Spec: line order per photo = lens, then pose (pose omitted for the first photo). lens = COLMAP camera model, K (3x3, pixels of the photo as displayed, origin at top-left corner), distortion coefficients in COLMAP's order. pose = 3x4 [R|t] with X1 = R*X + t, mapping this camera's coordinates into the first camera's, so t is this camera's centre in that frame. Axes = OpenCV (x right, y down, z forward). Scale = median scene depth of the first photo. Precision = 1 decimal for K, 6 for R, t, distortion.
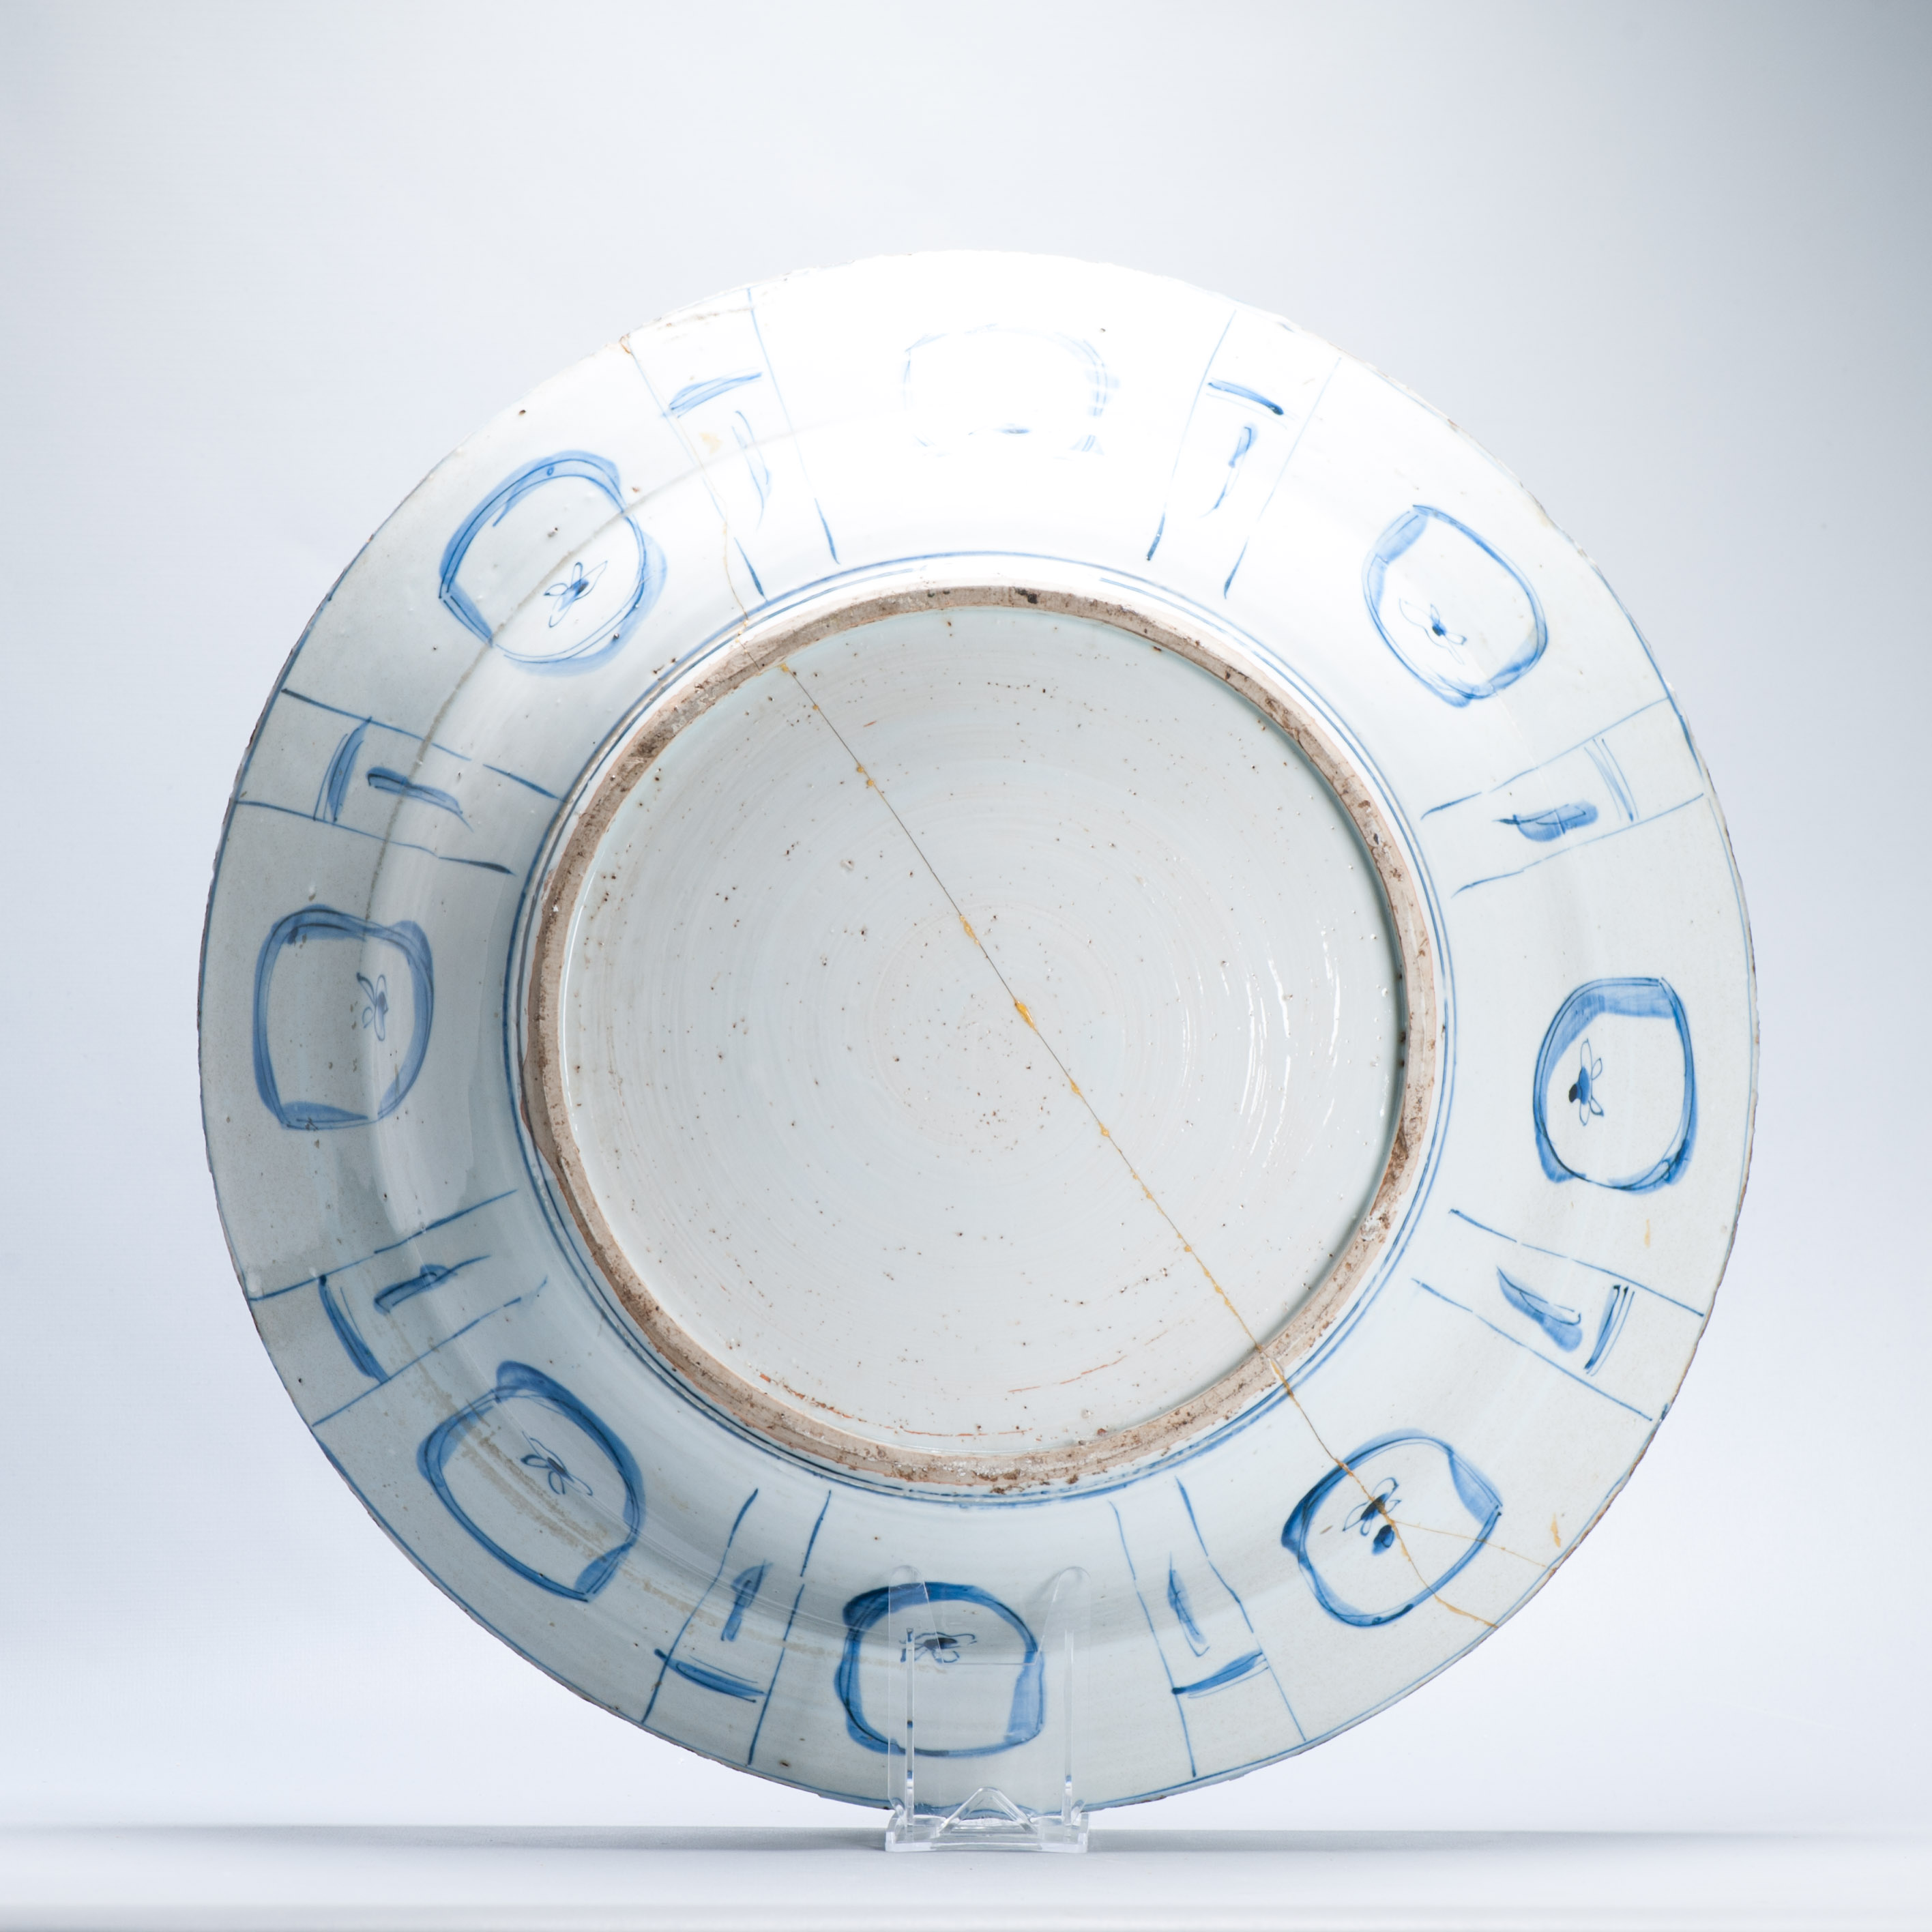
lens RADIAL K [[8759.0, 0, 965.3], [0, 8759.0, 965.1], [0, 0, 1]] dist [-0.209370, 0.000000]
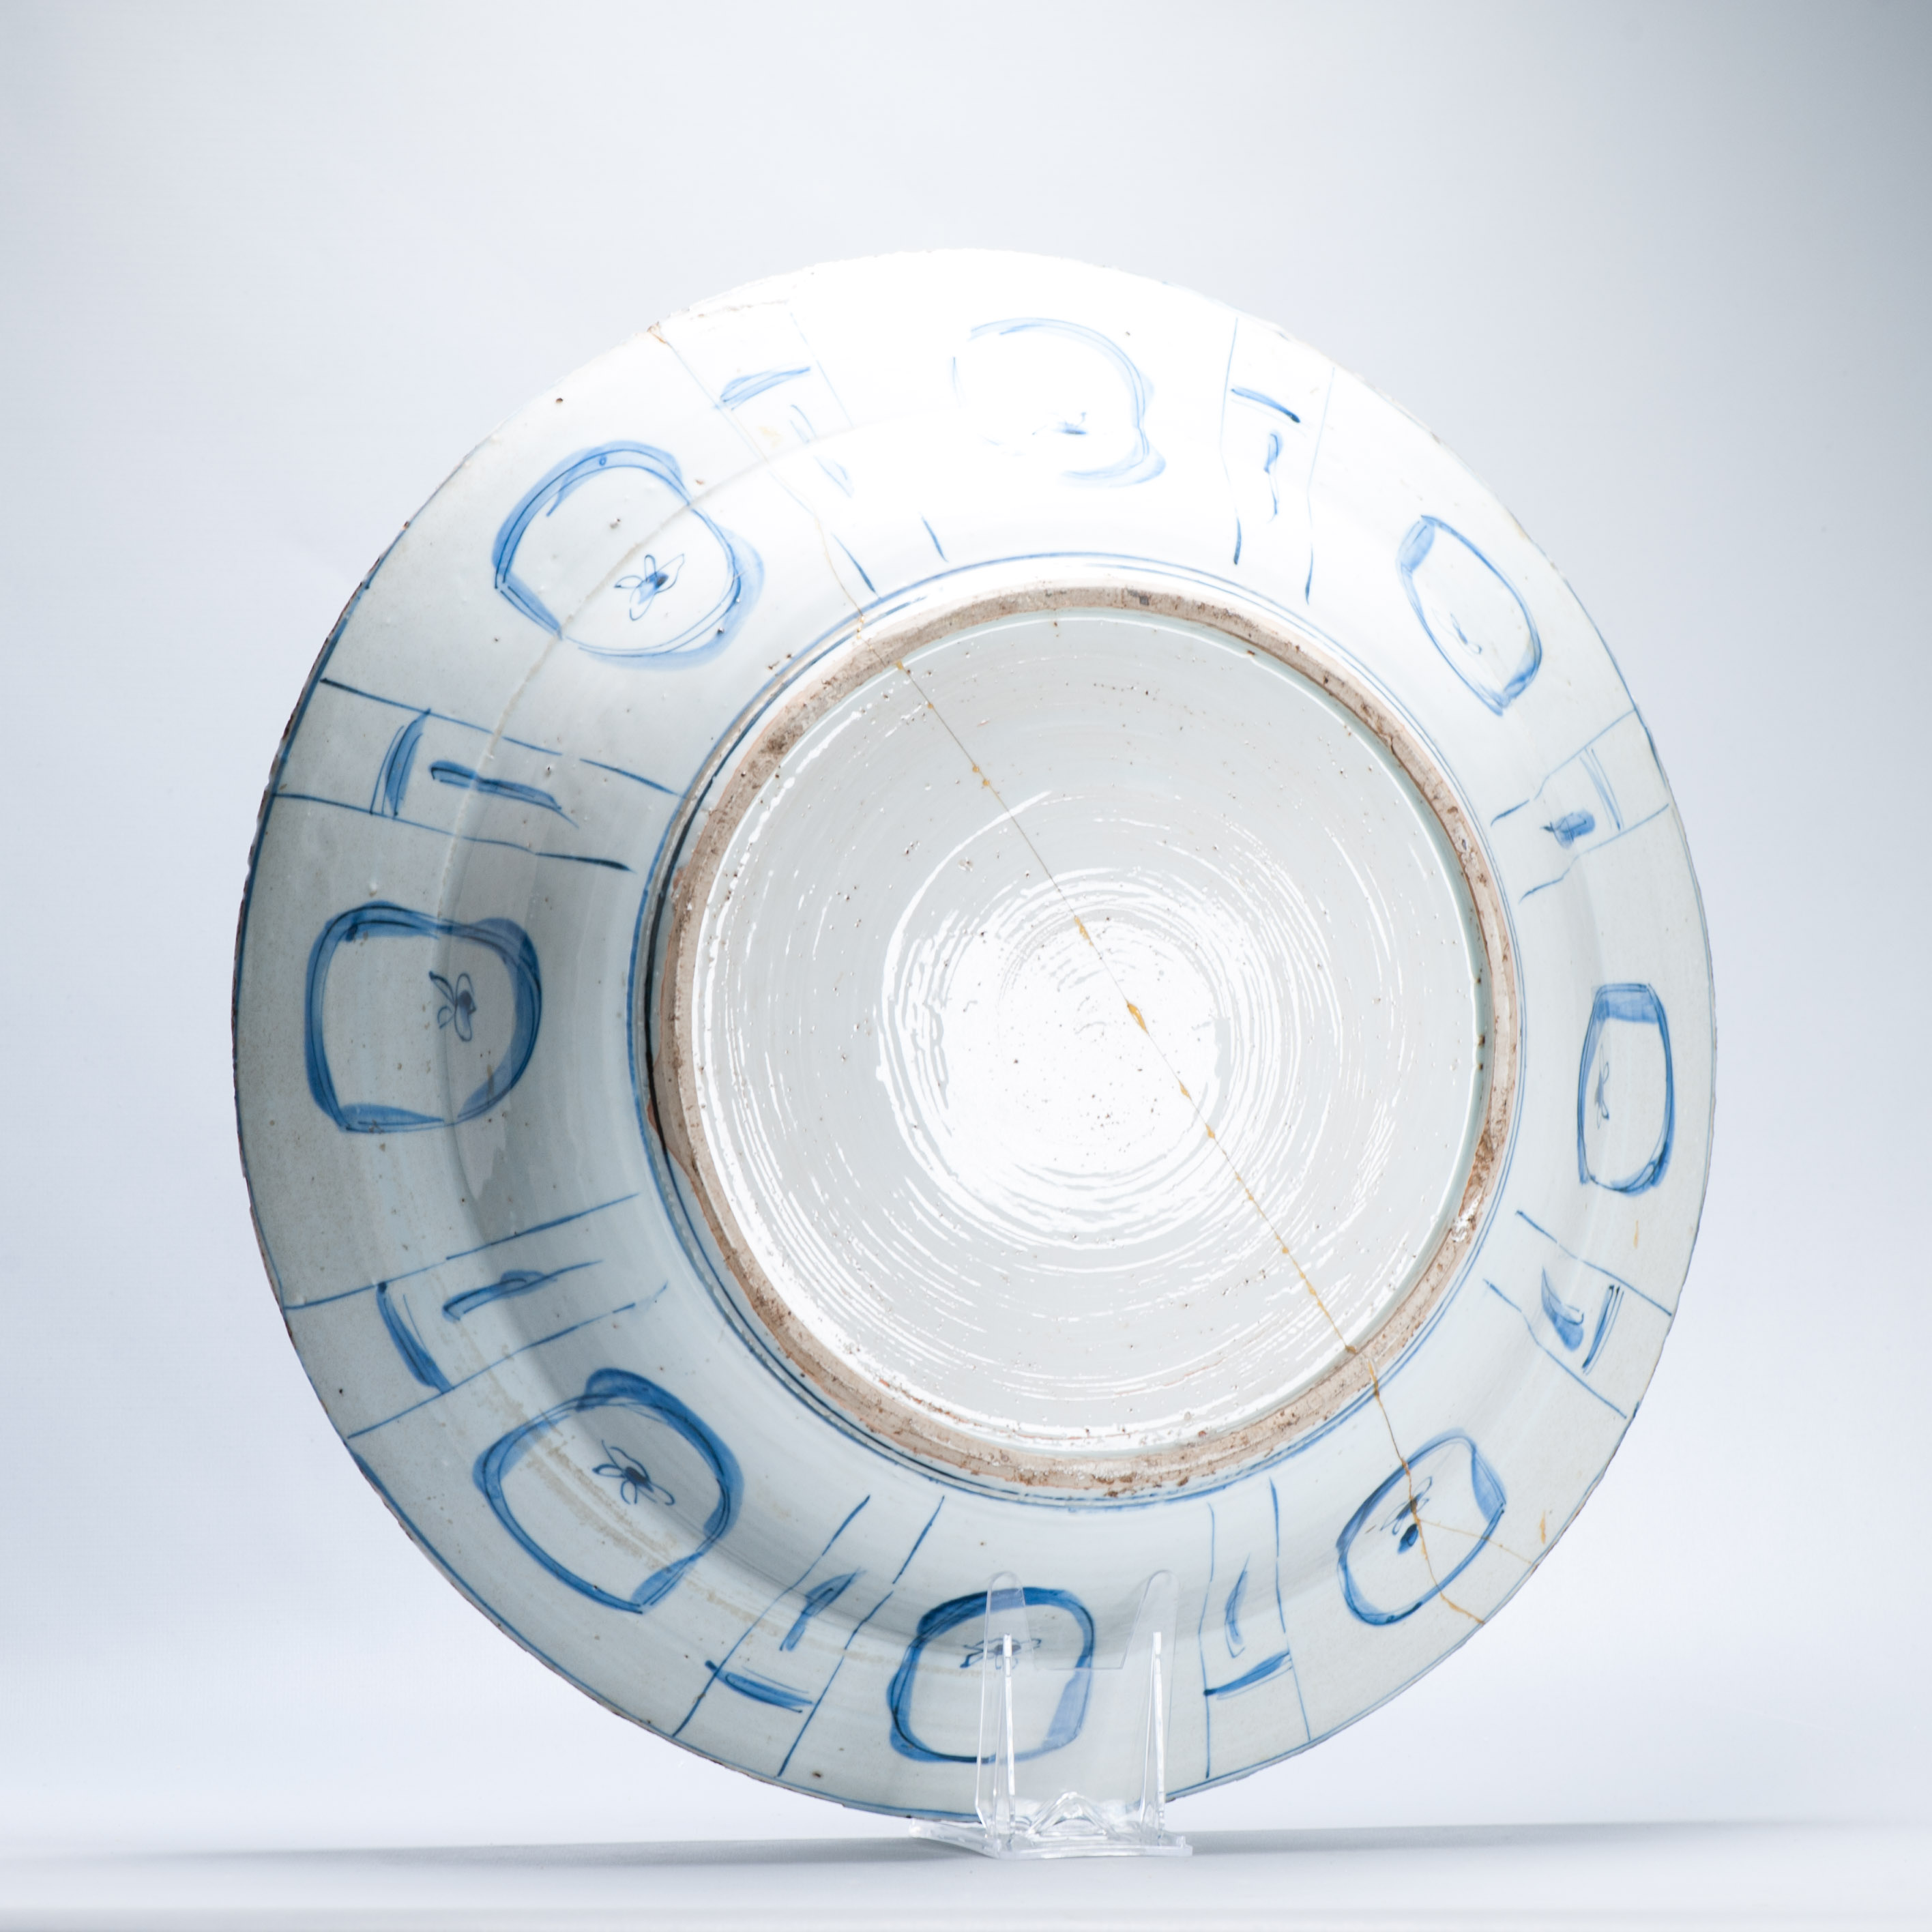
lens RADIAL K [[8759.0, 0, 966.6], [0, 8759.0, 967.9], [0, 0, 1]] dist [-0.209370, 0.000000]
pose [[0.949754, 0.005976, 0.312940, -0.316996], [-0.005015, 0.999980, -0.003875, 0.003947], [-0.312956, 0.002111, 0.949765, 0.056295]]
